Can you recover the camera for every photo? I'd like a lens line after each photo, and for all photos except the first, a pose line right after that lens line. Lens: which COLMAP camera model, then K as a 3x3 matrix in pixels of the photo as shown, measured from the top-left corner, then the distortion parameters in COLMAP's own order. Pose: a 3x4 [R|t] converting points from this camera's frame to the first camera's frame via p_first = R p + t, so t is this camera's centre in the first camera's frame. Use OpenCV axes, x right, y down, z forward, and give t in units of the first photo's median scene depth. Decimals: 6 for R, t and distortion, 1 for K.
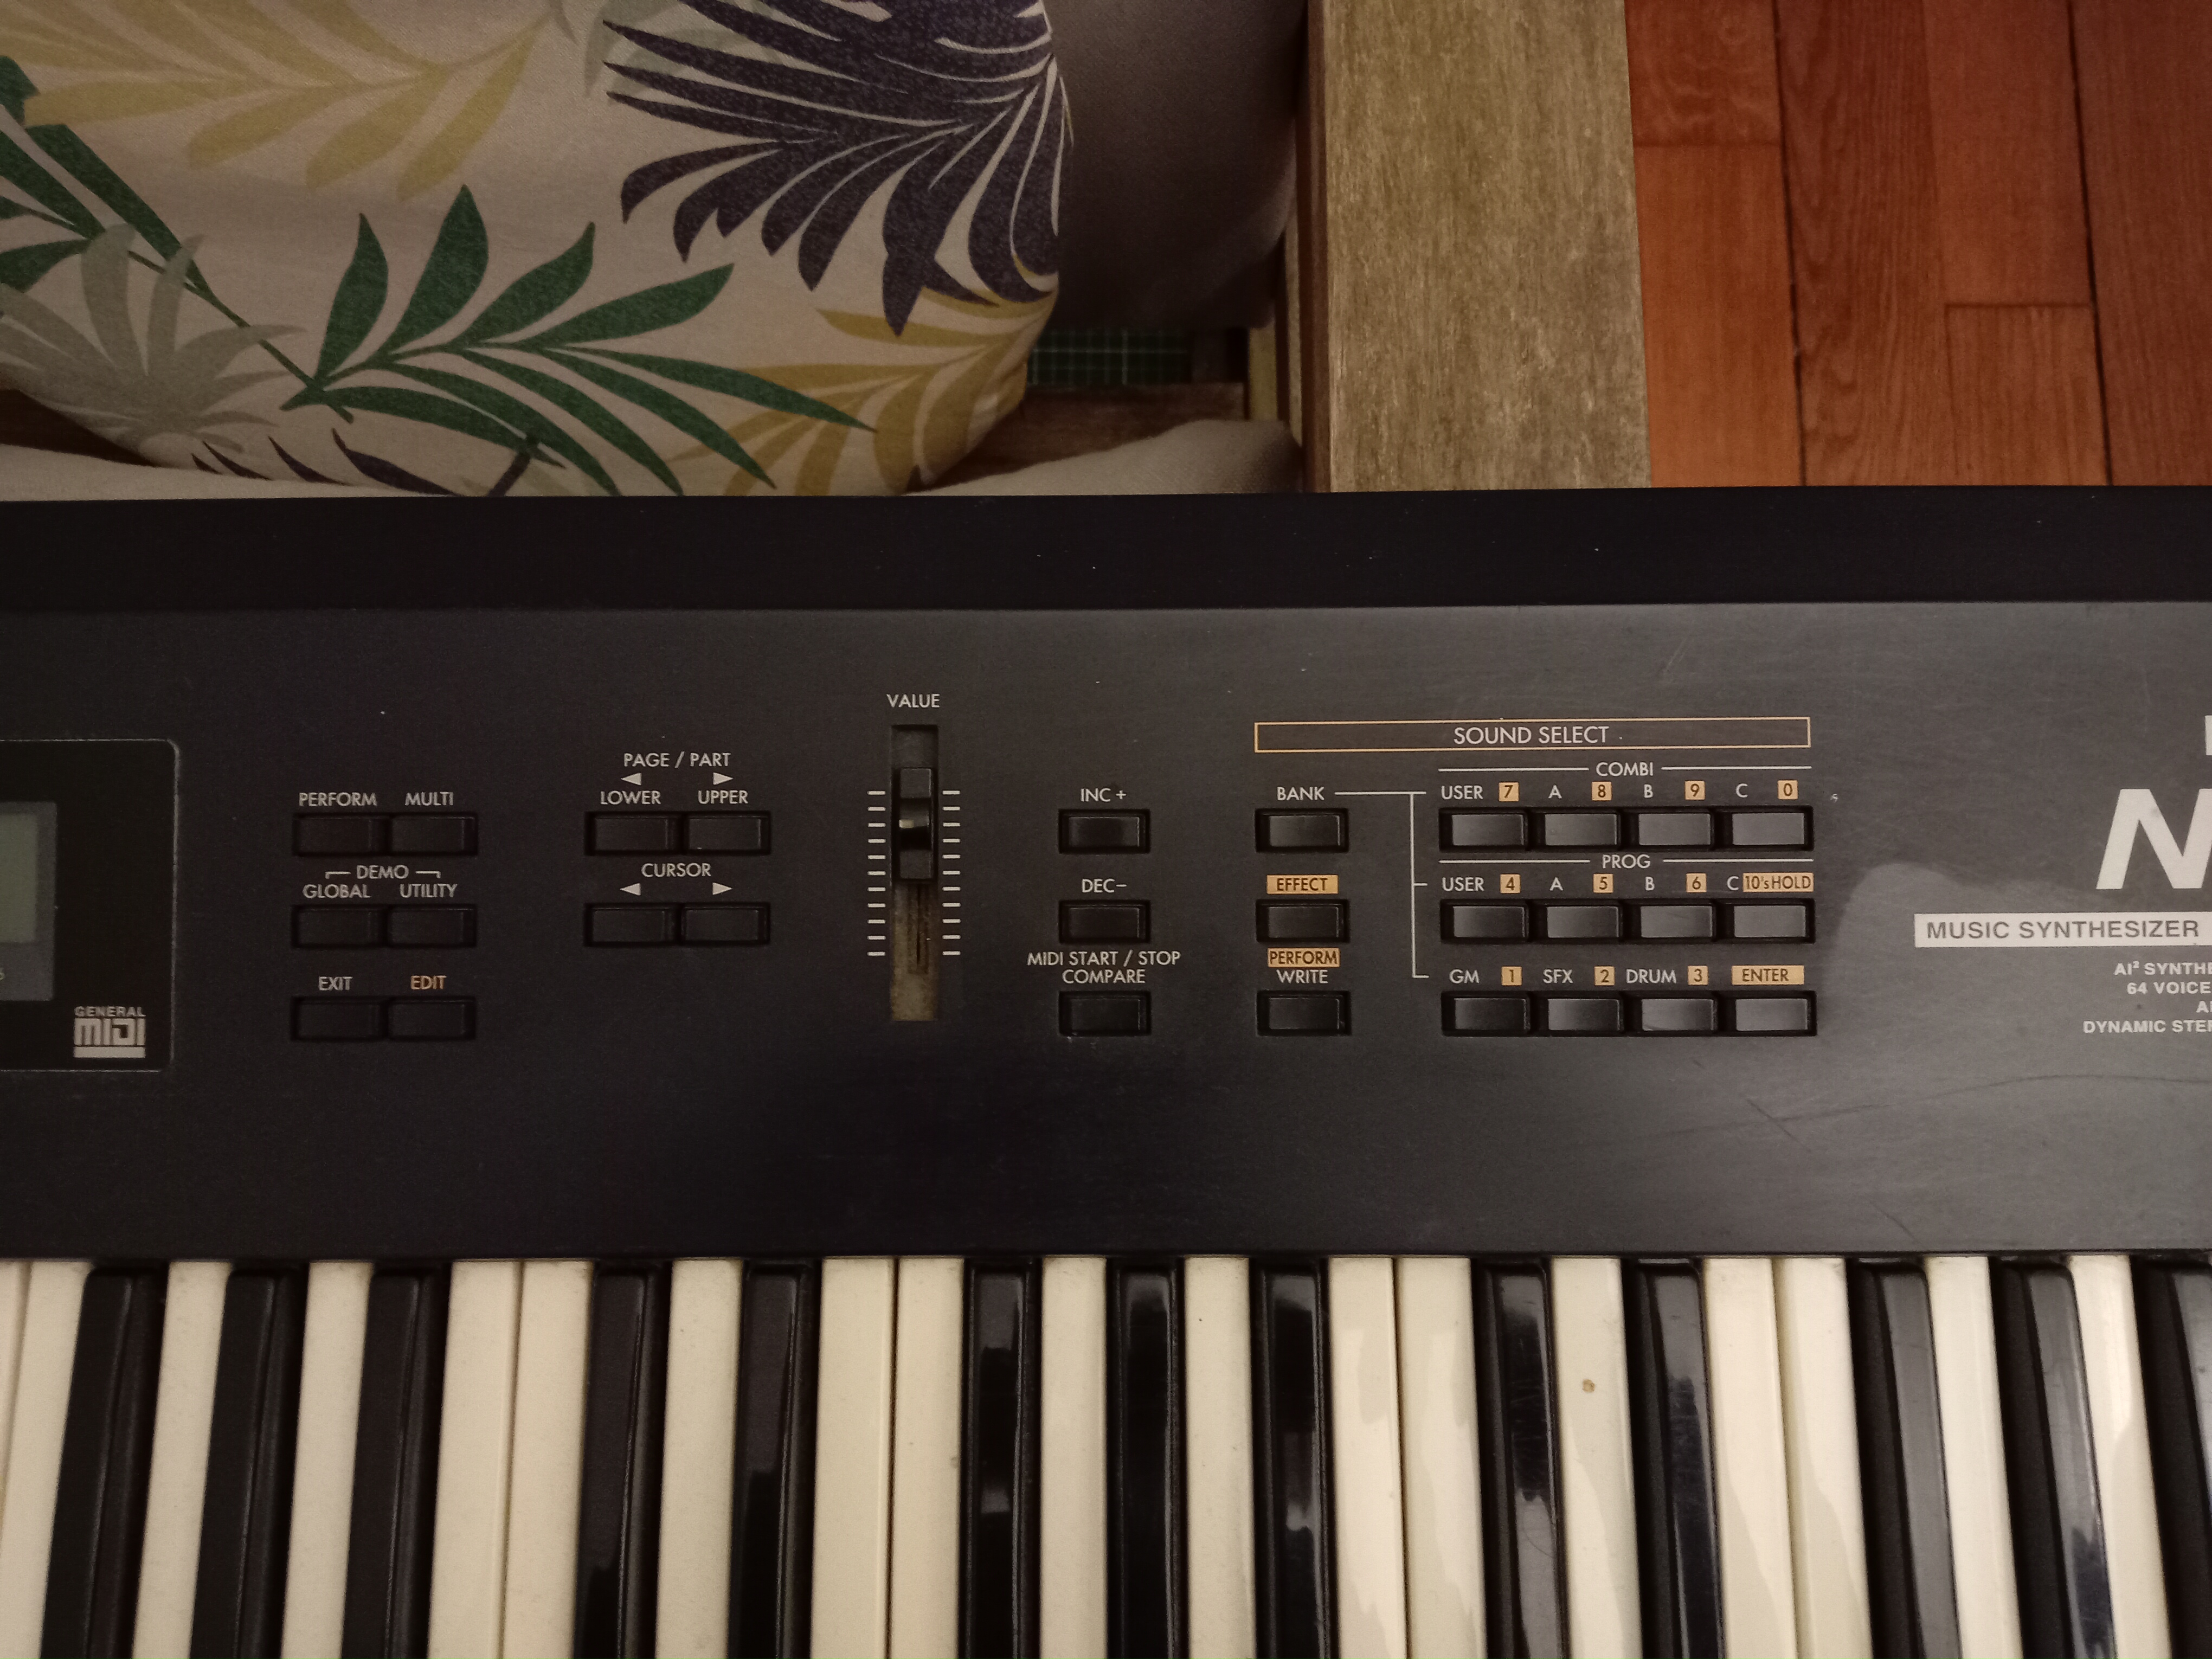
lens RADIAL K [[1708.9, 0, 1097.0], [0, 1708.9, 828.4], [0, 0, 1]] dist [0.095489, -0.176200]
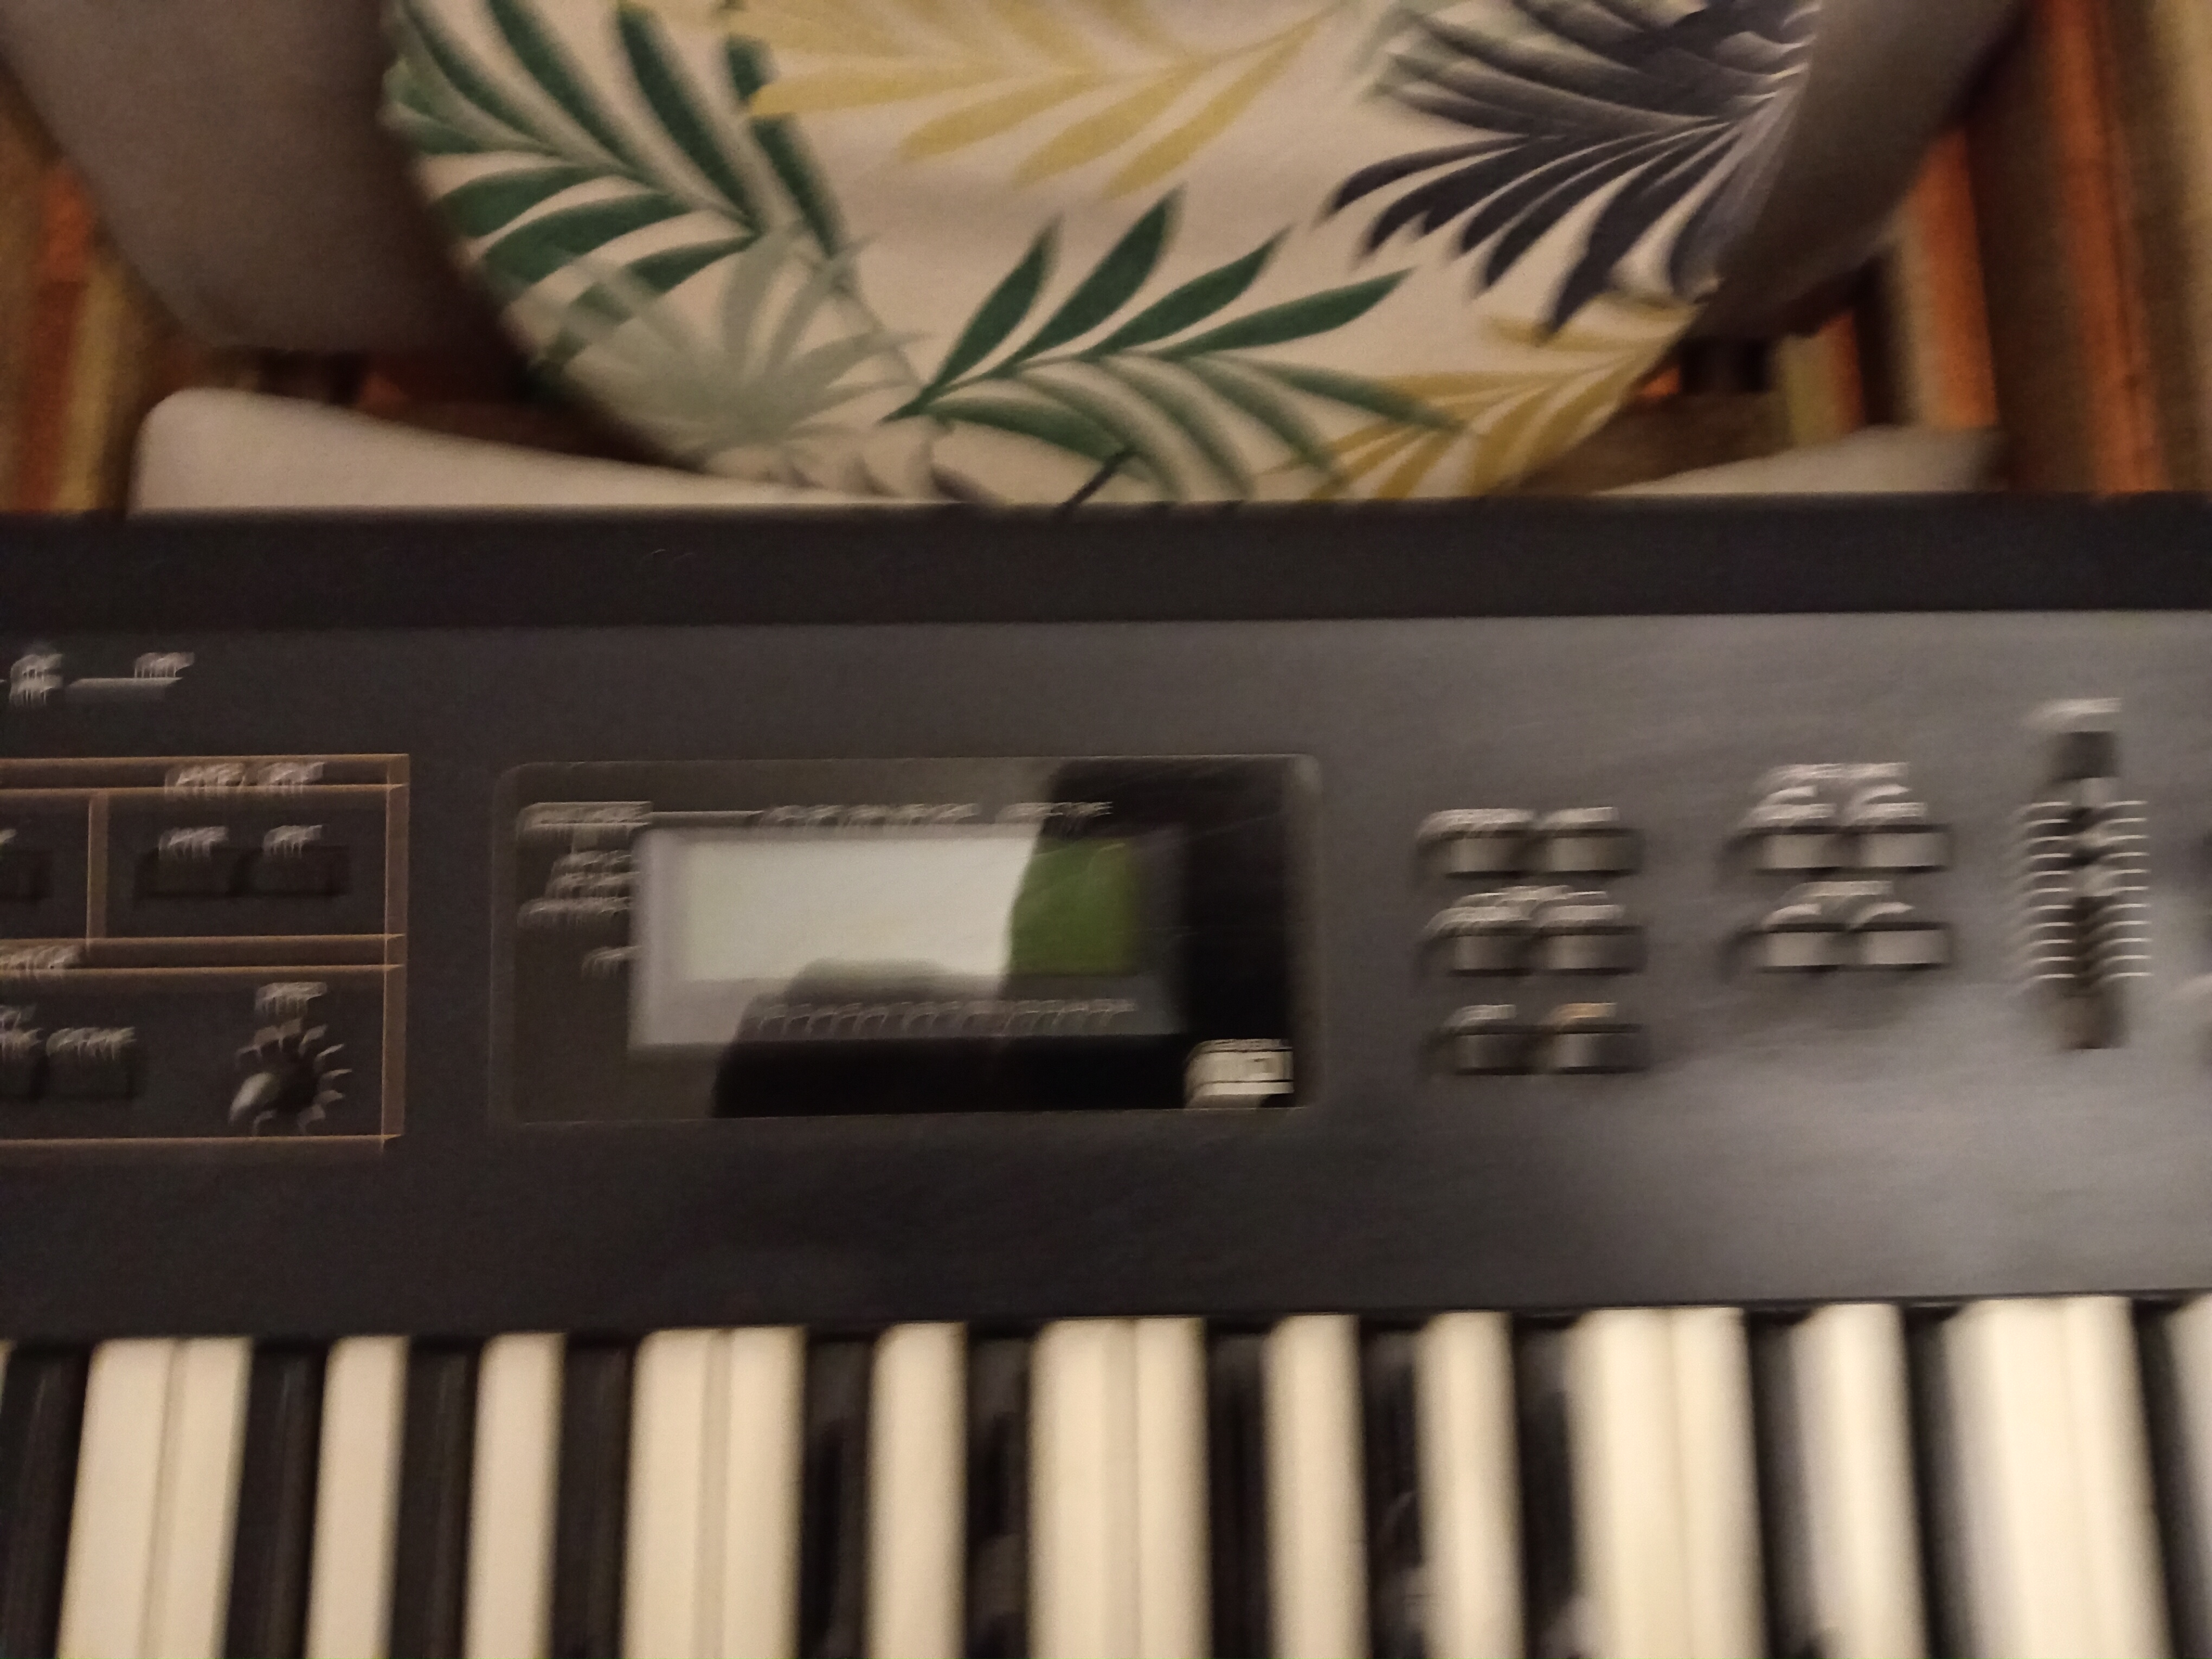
lens RADIAL K [[1774.6, 0, 1053.4], [0, 1774.6, 832.9], [0, 0, 1]] dist [-0.000652, 0.000927]
pose [[0.999171, -0.009623, 0.039566, -0.508055], [0.010594, 0.999646, -0.024411, 0.009009], [-0.039317, 0.024810, 0.998919, 0.034588]]
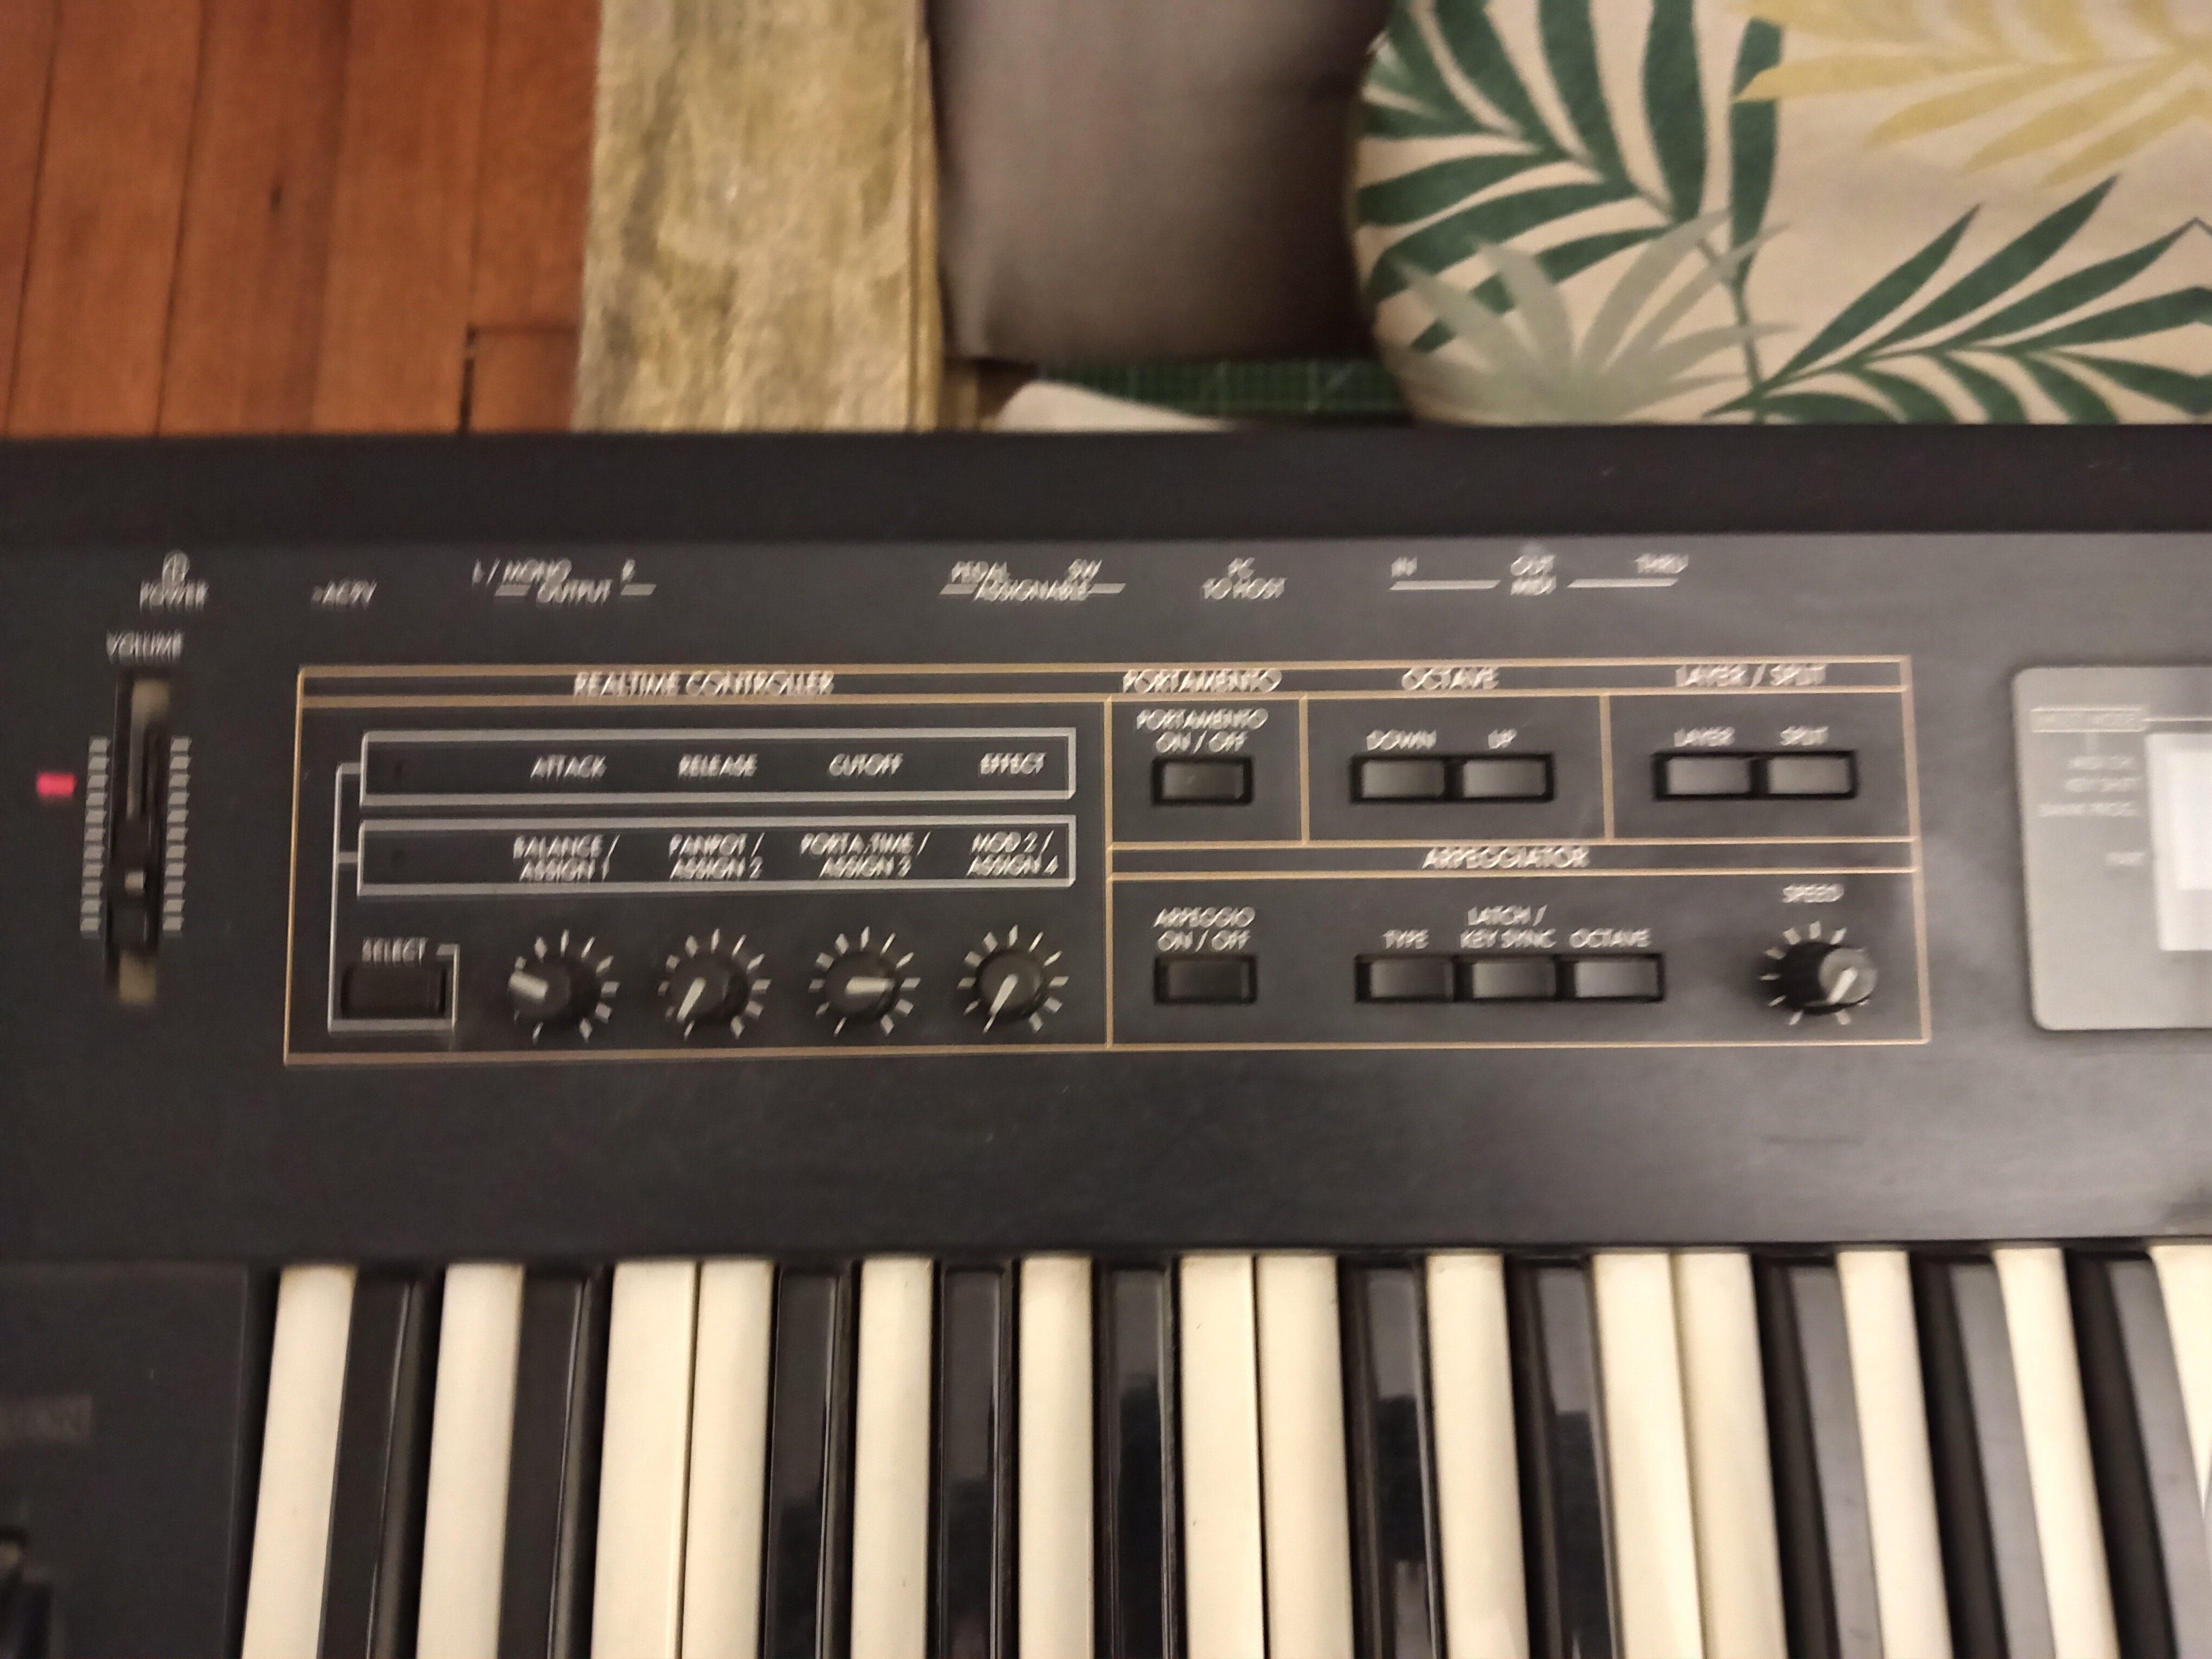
lens RADIAL K [[1708.9, 0, 1097.0], [0, 1708.9, 828.4], [0, 0, 1]] dist [0.095489, -0.176200]
pose [[0.999412, -0.000984, 0.034263, -1.033980], [0.003442, 0.997415, -0.071767, 0.068271], [-0.034103, 0.071843, 0.996833, 0.079743]]
